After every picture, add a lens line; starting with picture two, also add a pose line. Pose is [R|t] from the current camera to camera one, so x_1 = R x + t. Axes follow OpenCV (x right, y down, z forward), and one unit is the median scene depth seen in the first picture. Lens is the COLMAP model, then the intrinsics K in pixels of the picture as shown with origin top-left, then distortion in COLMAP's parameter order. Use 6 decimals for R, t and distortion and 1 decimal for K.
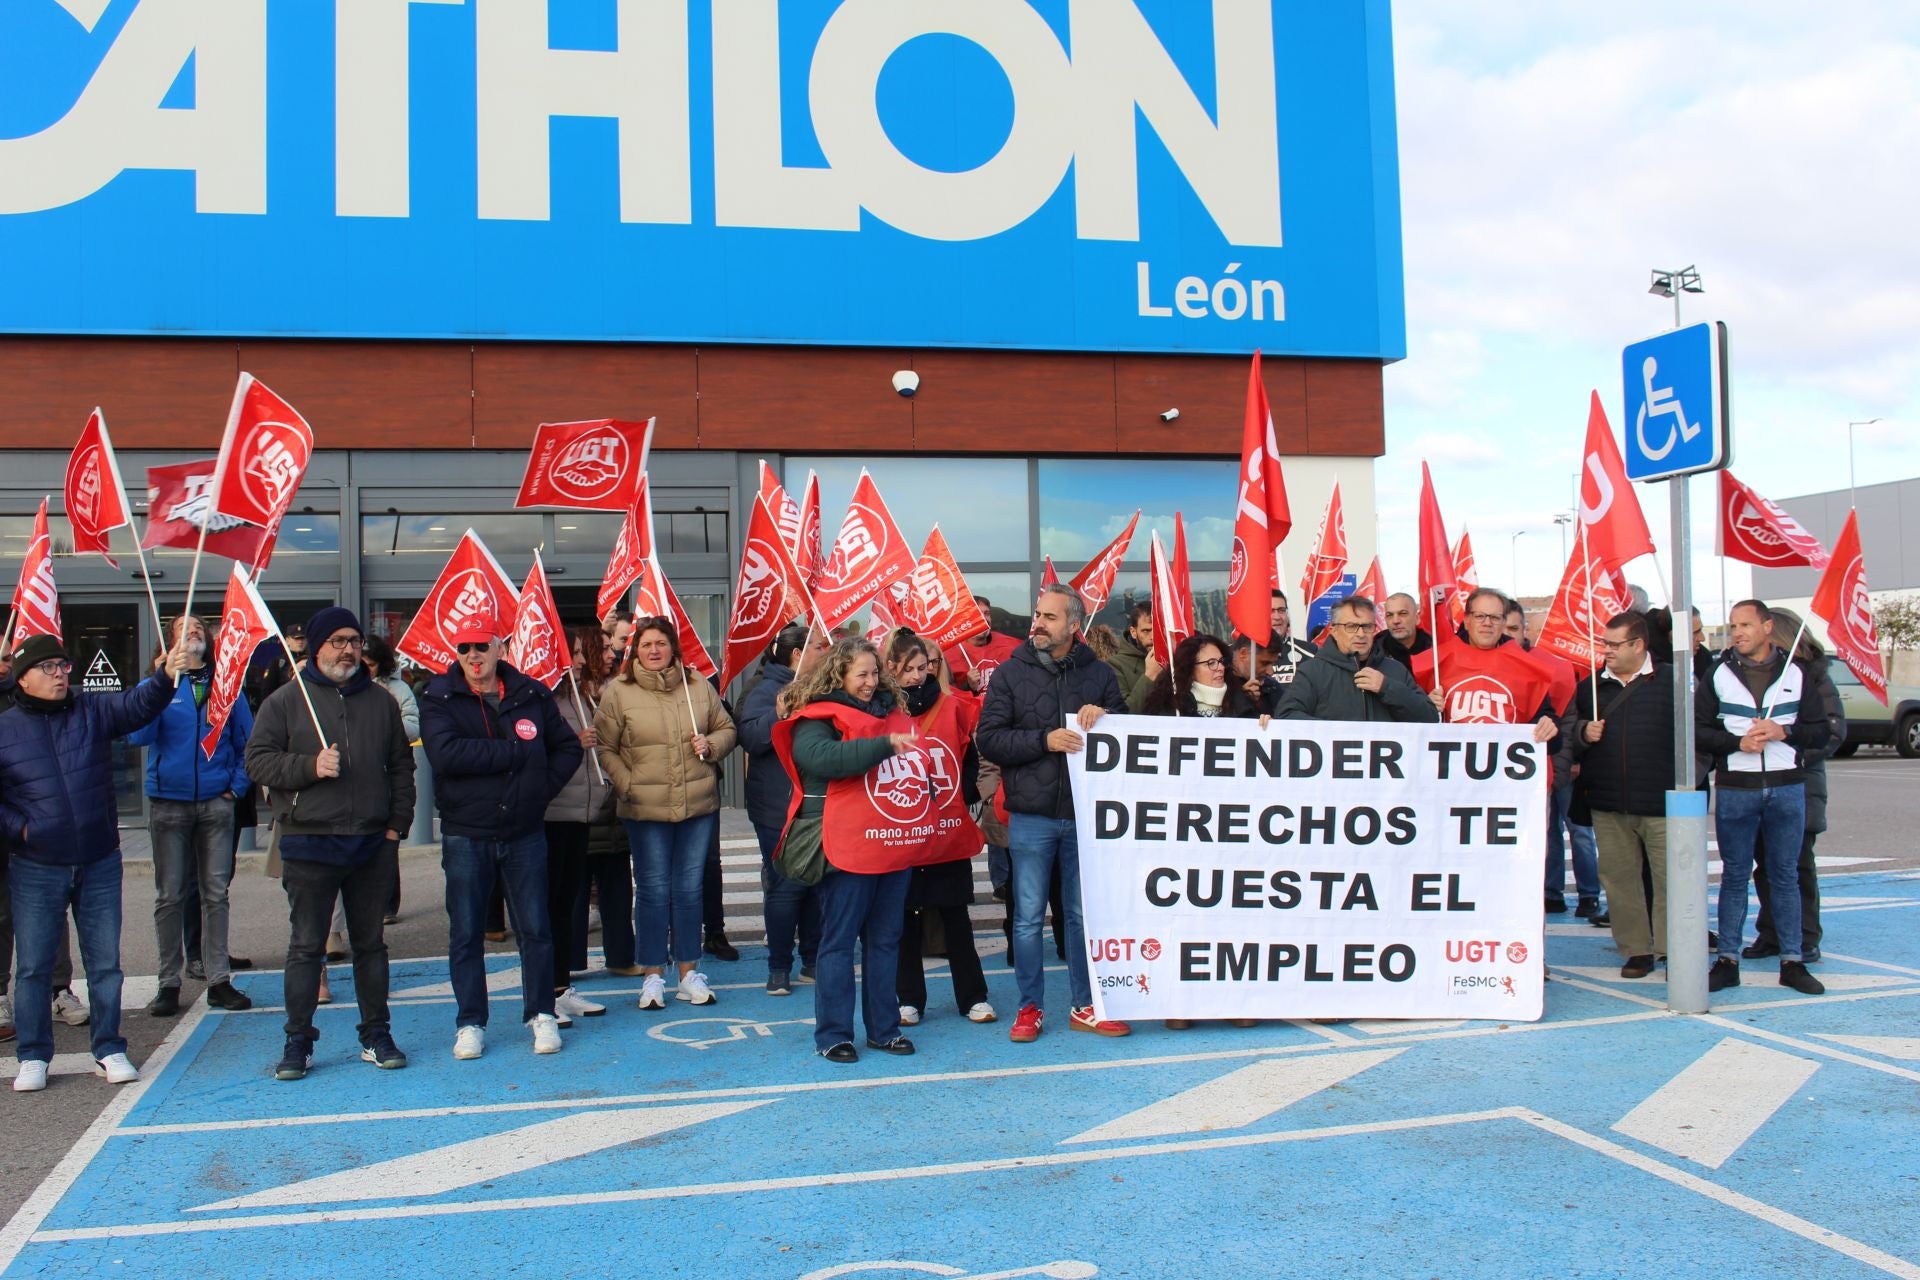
lens RADIAL K [[1743.4, 0, 958.3], [0, 1743.4, 687.5], [0, 0, 1]] dist [-0.088012, 0.000000]
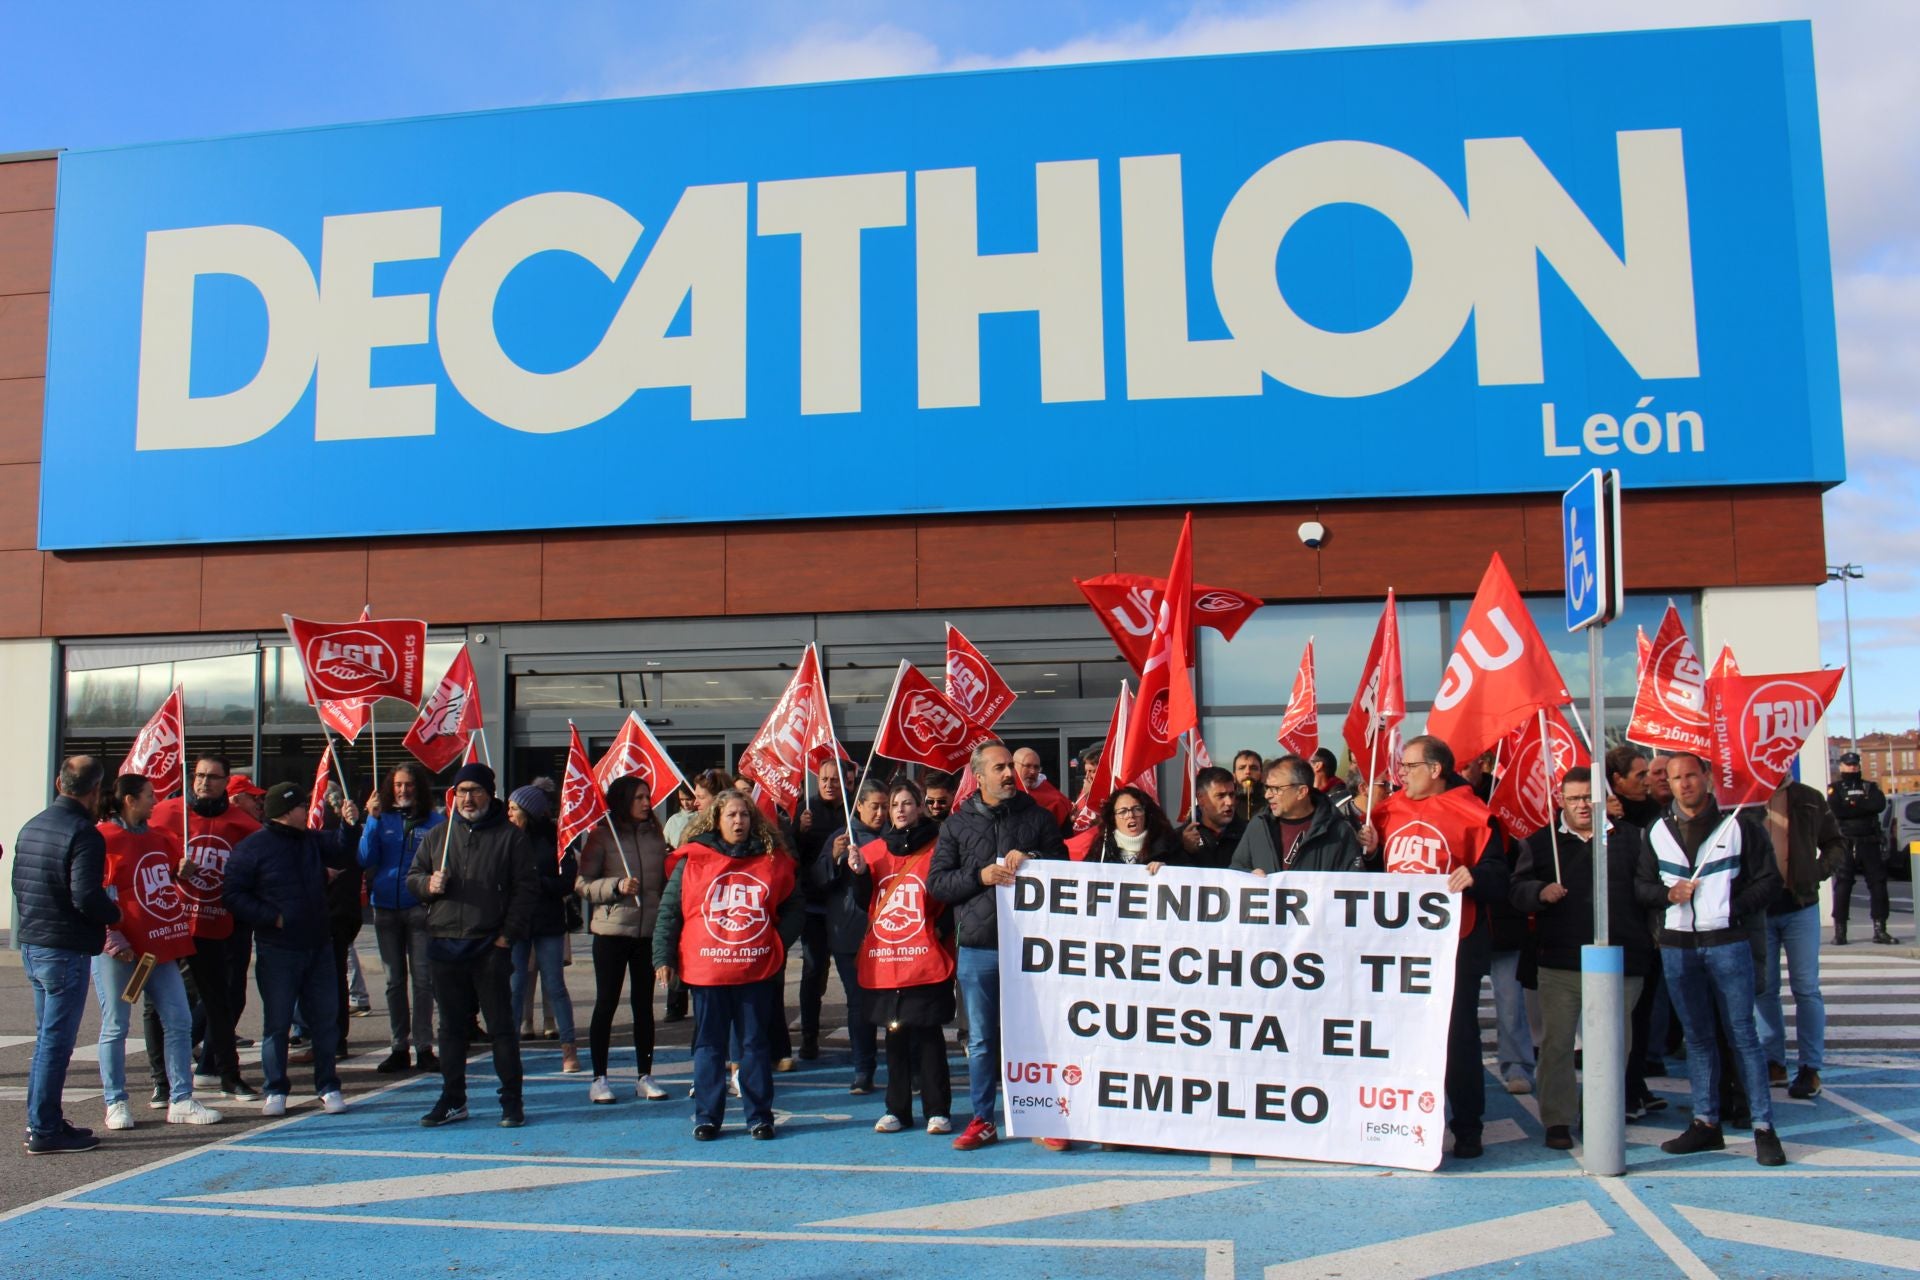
lens RADIAL K [[1696.4, 0, 979.0], [0, 1696.4, 659.7], [0, 0, 1]] dist [-0.138326, 0.081639]
pose [[0.926418, -0.023289, -0.375777, 0.452360], [-0.011901, 0.995775, -0.091055, -0.012103], [0.376310, 0.088827, 0.922226, -0.018892]]
